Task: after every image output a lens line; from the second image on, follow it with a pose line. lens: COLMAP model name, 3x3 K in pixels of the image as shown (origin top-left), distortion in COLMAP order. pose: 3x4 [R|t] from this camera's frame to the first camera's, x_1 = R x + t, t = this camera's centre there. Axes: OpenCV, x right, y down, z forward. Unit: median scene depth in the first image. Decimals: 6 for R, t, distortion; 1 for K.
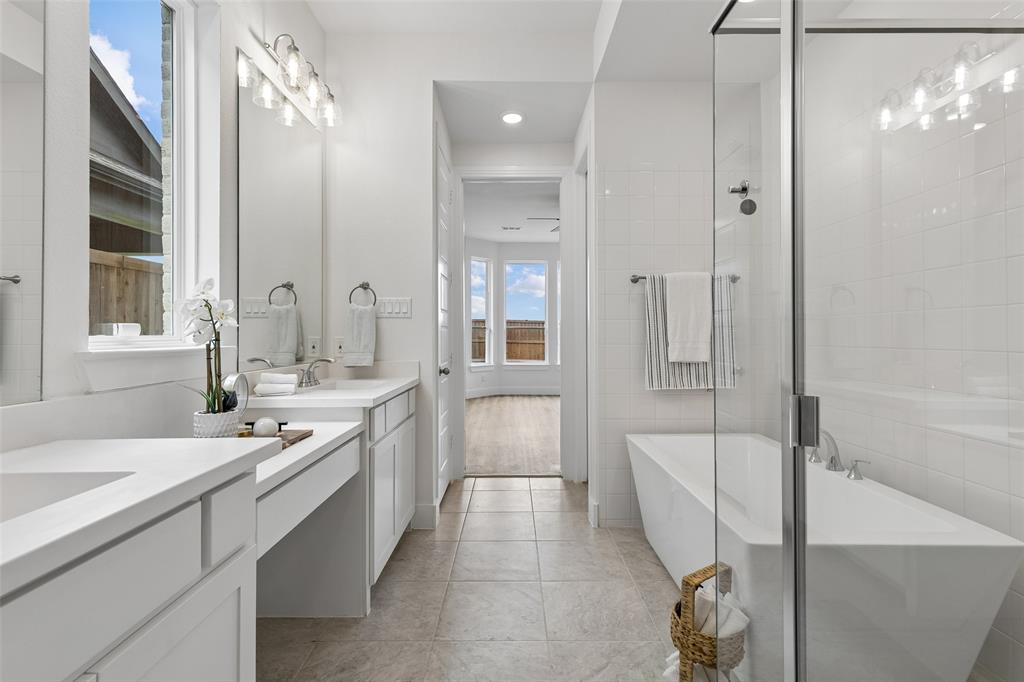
lens RADIAL K [[465.8, 0, 511.4], [0, 465.8, 335.2], [0, 0, 1]] dist [0.007257, -0.000066]
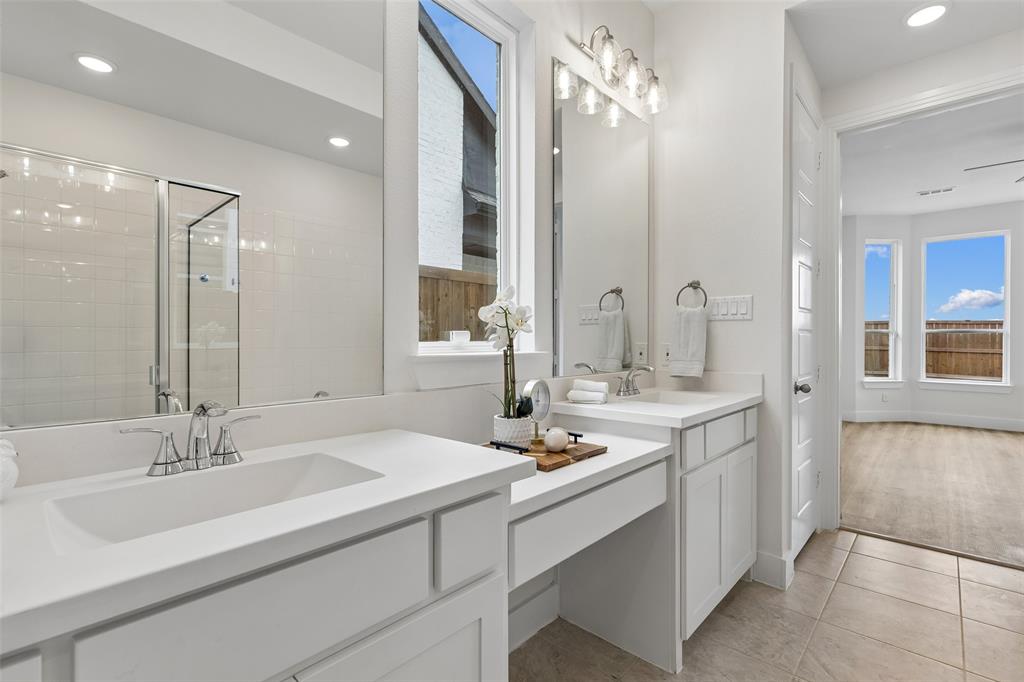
lens RADIAL K [[465.8, 0, 512.6], [0, 465.8, 346.2], [0, 0, 1]] dist [0.007257, -0.000066]
pose [[0.739292, 0.009016, -0.673325, 0.026448], [-0.001624, 0.999931, 0.011605, -0.000682], [0.673383, -0.007486, 0.739256, 0.136094]]
